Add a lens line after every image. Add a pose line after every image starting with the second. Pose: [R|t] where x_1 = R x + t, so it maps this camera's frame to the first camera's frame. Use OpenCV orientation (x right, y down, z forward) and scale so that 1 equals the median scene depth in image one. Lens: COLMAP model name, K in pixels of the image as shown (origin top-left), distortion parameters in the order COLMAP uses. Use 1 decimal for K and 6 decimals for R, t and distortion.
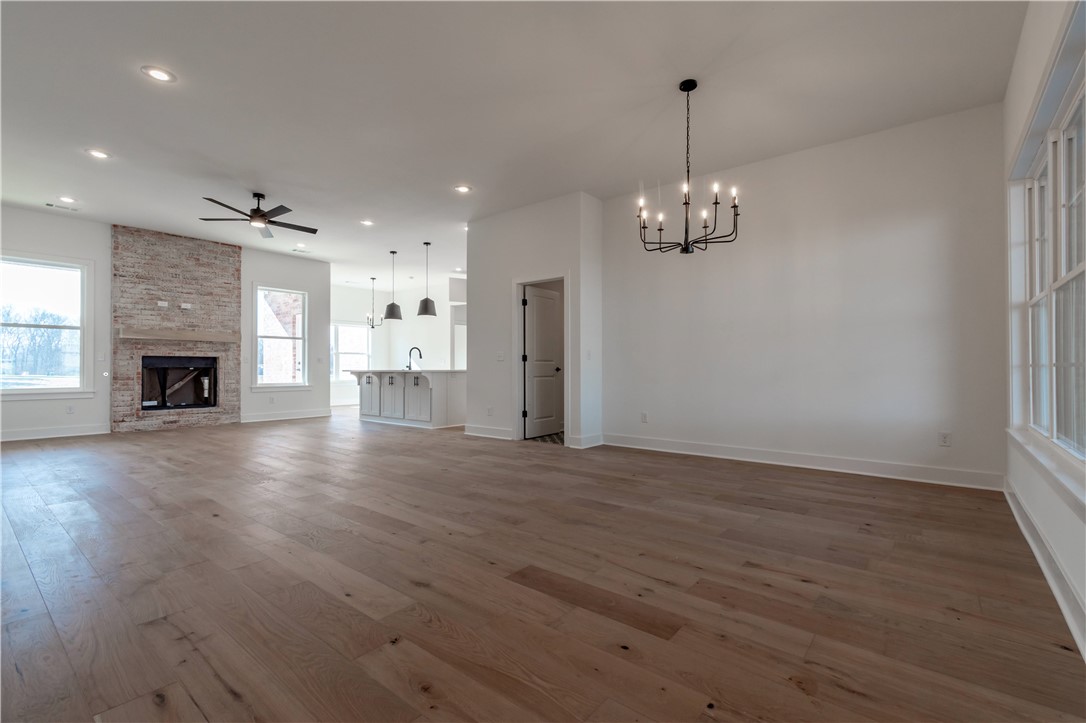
lens RADIAL K [[488.1, 0, 541.2], [0, 488.1, 364.2], [0, 0, 1]] dist [-0.002061, -0.000374]
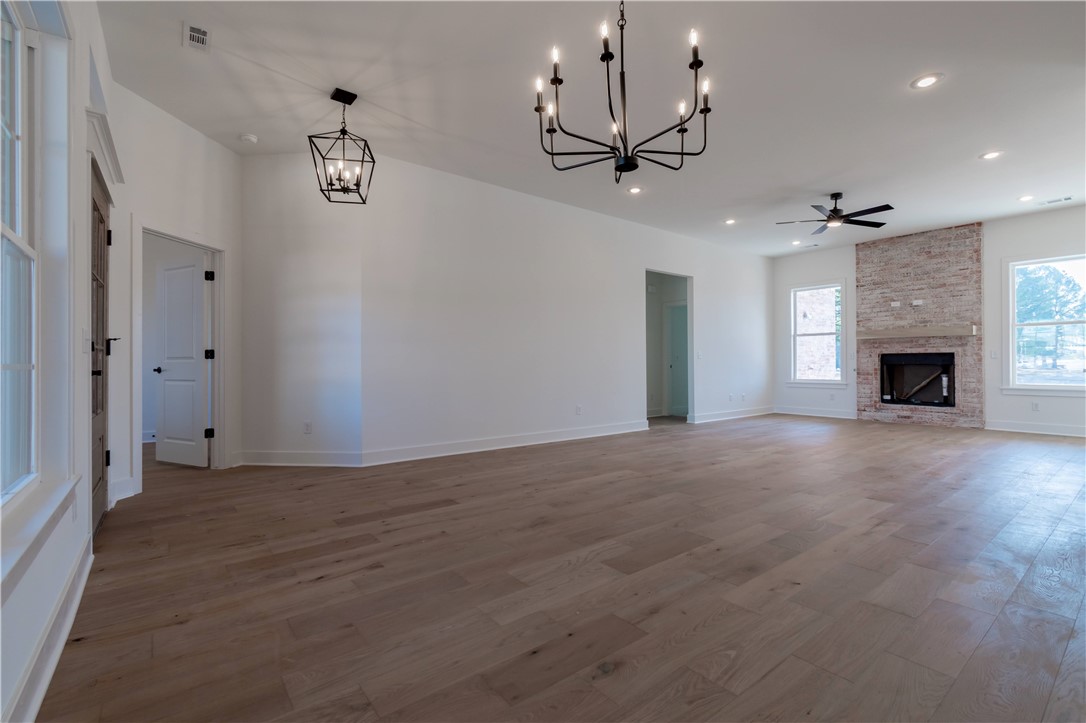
lens RADIAL K [[478.3, 0, 543.0], [0, 478.3, 361.5], [0, 0, 1]] dist [0.002652, 0.000202]
pose [[-0.212854, -0.004533, -0.977073, 0.402383], [0.010089, 0.999926, -0.006837, 0.000247], [0.977032, -0.011313, -0.212793, 0.472443]]
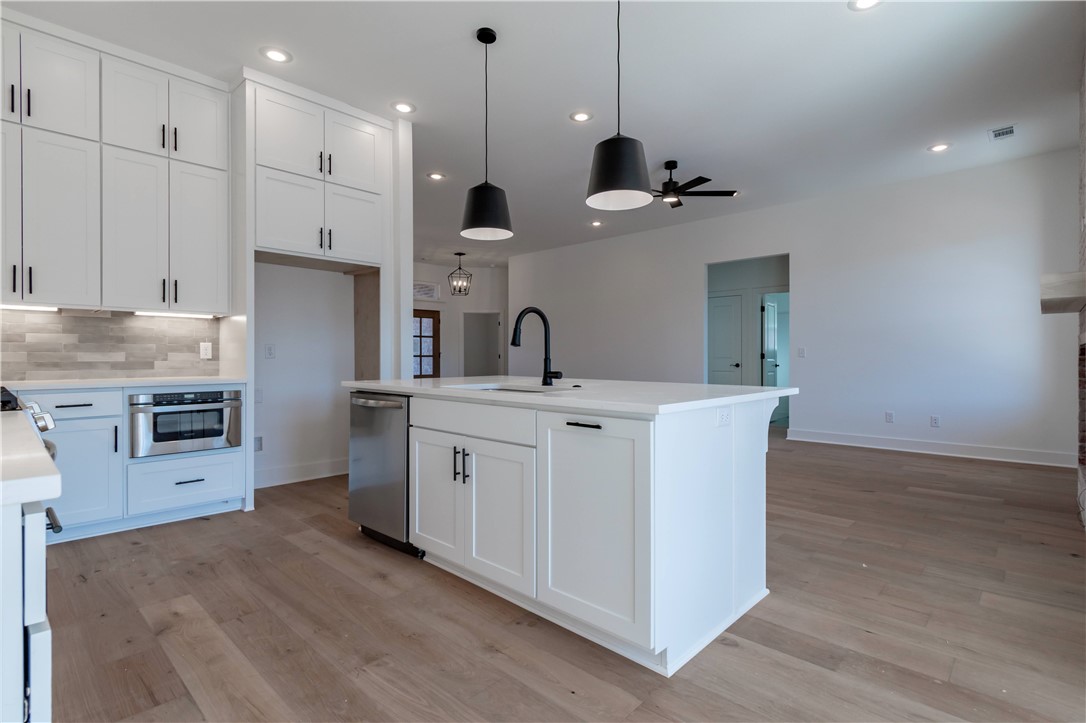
lens RADIAL K [[525.2, 0, 548.4], [0, 525.2, 357.4], [0, 0, 1]] dist [-0.001218, -0.000596]
pose [[-0.998120, 0.002294, 0.061252, -0.320434], [0.002008, 0.999987, -0.004735, -0.004385], [-0.061262, -0.004603, -0.998111, 1.479285]]
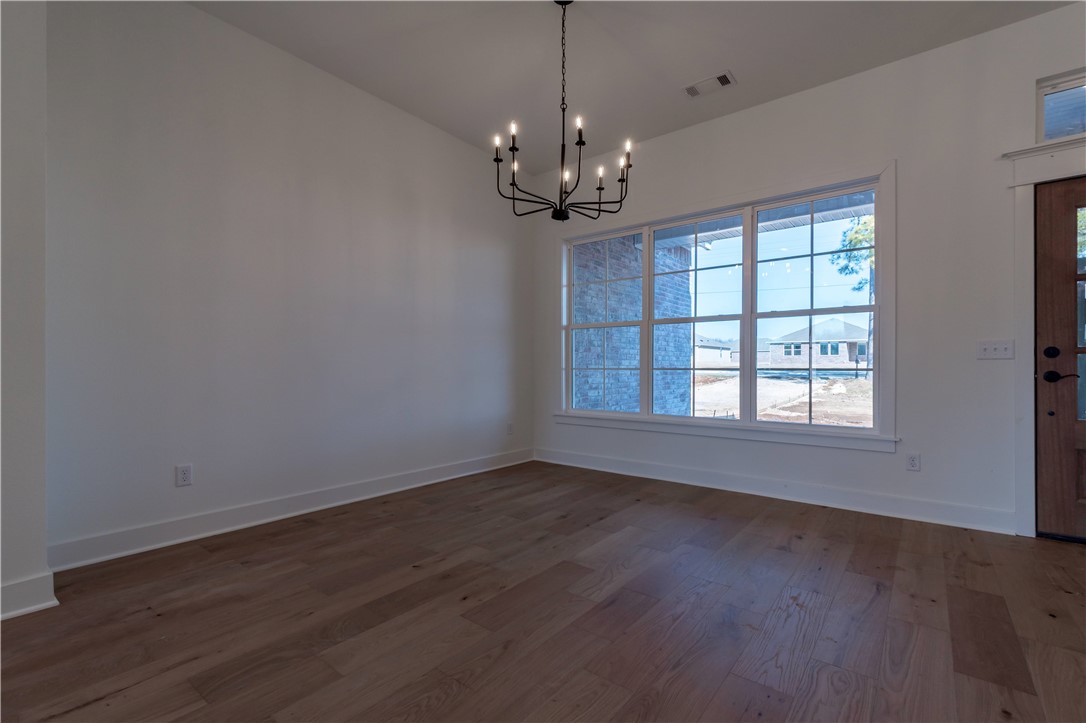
lens RADIAL K [[488.1, 0, 541.2], [0, 488.1, 364.2], [0, 0, 1]] dist [-0.002061, -0.000374]
pose [[-0.024993, 0.007993, 0.999656, -0.206048], [-0.007495, 0.999938, -0.008182, 0.000541], [-0.999660, -0.007697, -0.024931, 0.483851]]
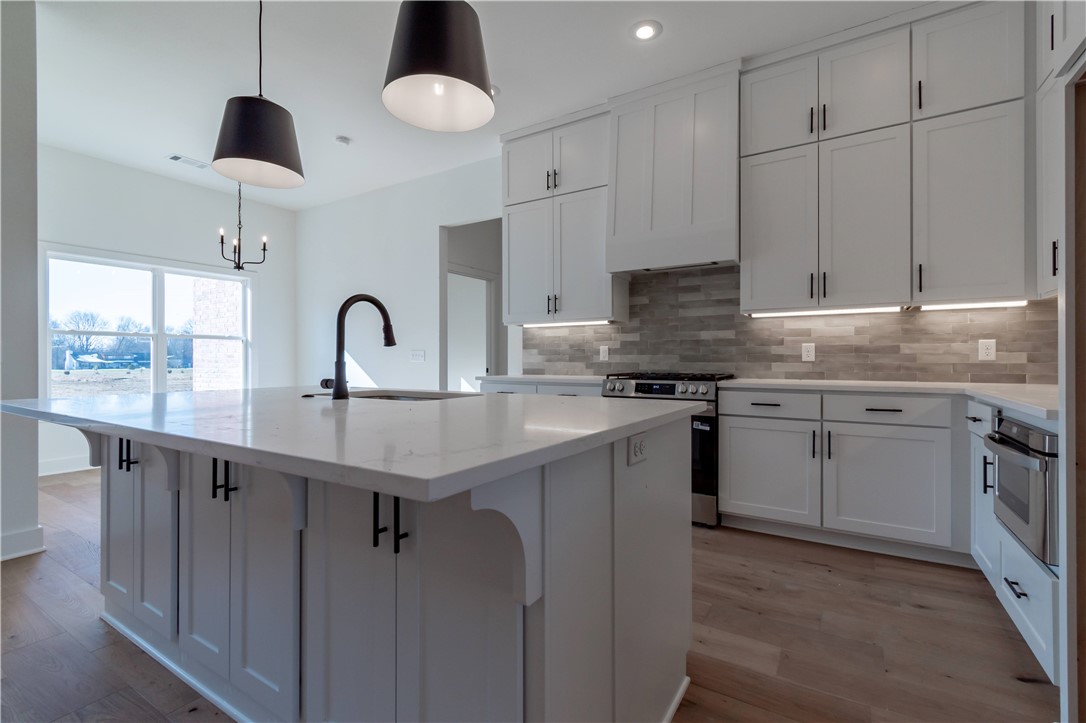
lens RADIAL K [[478.3, 0, 543.0], [0, 478.3, 361.5], [0, 0, 1]] dist [0.002652, 0.000202]
pose [[0.990966, 0.000368, 0.134114, -0.233778], [-0.001615, 0.999956, 0.009189, -0.007260], [-0.134105, -0.009322, 0.990923, 0.873607]]
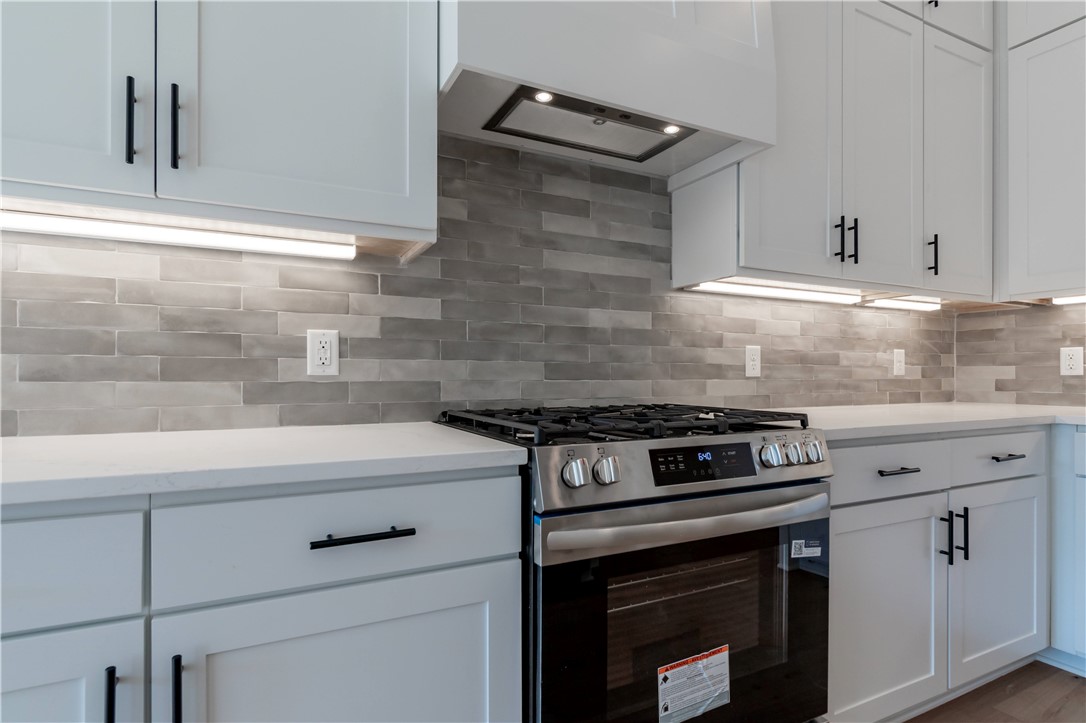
lens RADIAL K [[549.3, 0, 585.0], [0, 549.3, 377.7], [0, 0, 1]] dist [0.000064, 0.000153]
pose [[0.393301, -0.000459, 0.919410, -0.233753], [-0.005063, 0.999984, 0.002665, -0.003771], [-0.919396, -0.005703, 0.393292, 1.232894]]
